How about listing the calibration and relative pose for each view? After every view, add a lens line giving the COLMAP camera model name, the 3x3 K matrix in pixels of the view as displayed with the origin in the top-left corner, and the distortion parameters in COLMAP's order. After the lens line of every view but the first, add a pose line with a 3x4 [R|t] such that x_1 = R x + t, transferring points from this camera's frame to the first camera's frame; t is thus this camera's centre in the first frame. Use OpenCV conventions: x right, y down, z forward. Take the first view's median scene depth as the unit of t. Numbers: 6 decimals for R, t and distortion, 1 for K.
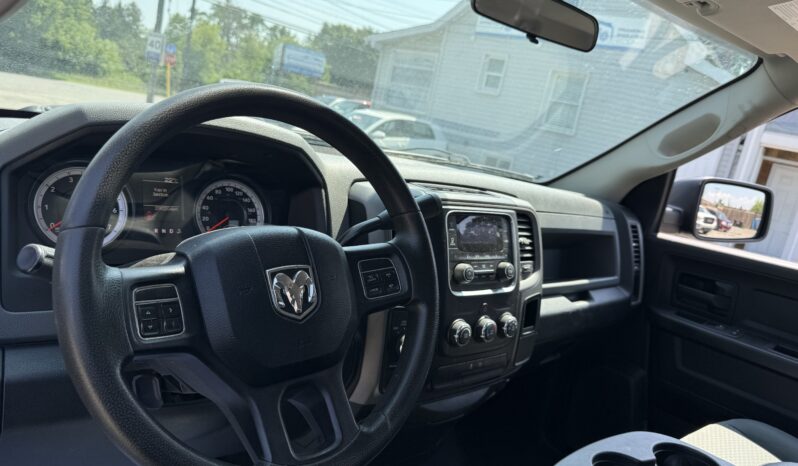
lens RADIAL K [[560.0, 0, 399.0], [0, 560.0, 233.0], [0, 0, 1]] dist [0.057855, -0.101254]
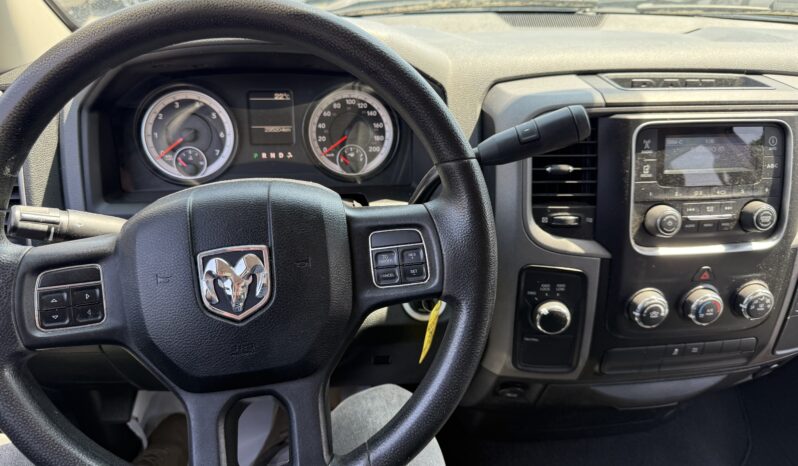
lens RADIAL K [[560.0, 0, 399.0], [0, 560.0, 233.0], [0, 0, 1]] dist [0.057855, -0.101254]
pose [[0.821717, 0.107613, -0.559643, 0.231329], [0.027994, 0.973202, 0.228240, -0.070790], [0.569207, -0.203215, 0.796685, 0.311827]]
